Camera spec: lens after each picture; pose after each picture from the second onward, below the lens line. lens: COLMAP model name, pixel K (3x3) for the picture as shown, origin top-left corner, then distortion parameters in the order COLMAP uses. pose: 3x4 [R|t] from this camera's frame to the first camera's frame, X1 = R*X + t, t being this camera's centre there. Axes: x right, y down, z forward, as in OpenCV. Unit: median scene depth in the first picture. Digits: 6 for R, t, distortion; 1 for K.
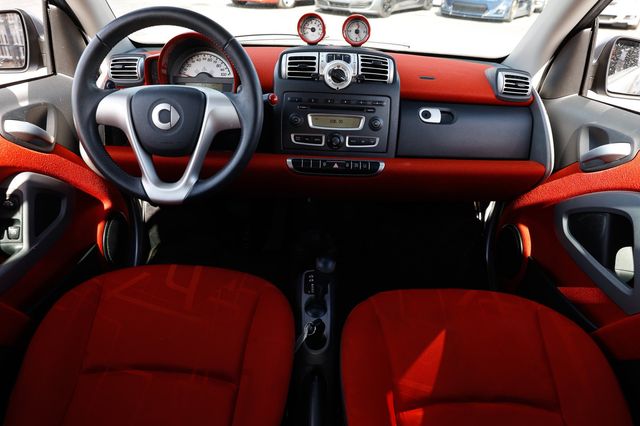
lens RADIAL K [[446.5, 0, 317.2], [0, 446.5, 208.9], [0, 0, 1]] dist [-0.052077, 0.015758]
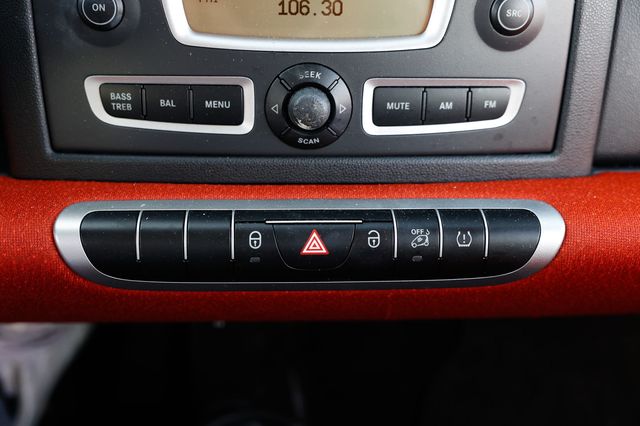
lens RADIAL K [[708.3, 0, 317.5], [0, 708.3, 212.4], [0, 0, 1]] dist [0.036434, 0.000000]
pose [[0.999196, -0.034818, 0.019884, 0.036779], [0.033232, 0.996614, 0.075204, -0.129769], [-0.022435, -0.074482, 0.996970, 0.682560]]
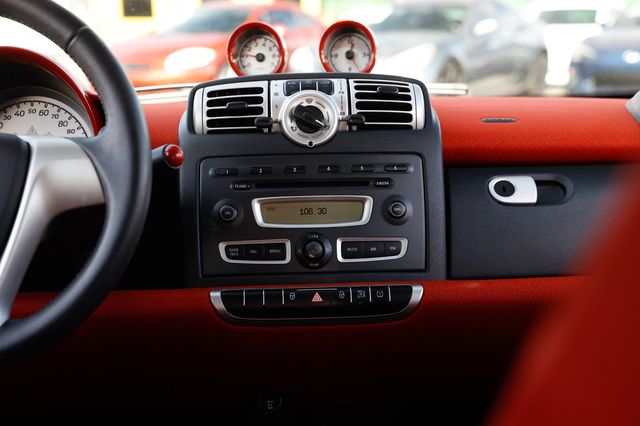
lens RADIAL K [[1062.7, 0, 315.9], [0, 1062.7, 211.0], [0, 0, 1]] dist [0.196577, 0.000000]
pose [[0.997788, -0.065875, 0.008894, 0.035922], [0.064997, 0.938818, -0.338225, 0.186084], [0.013931, 0.338055, 0.941023, -0.062687]]
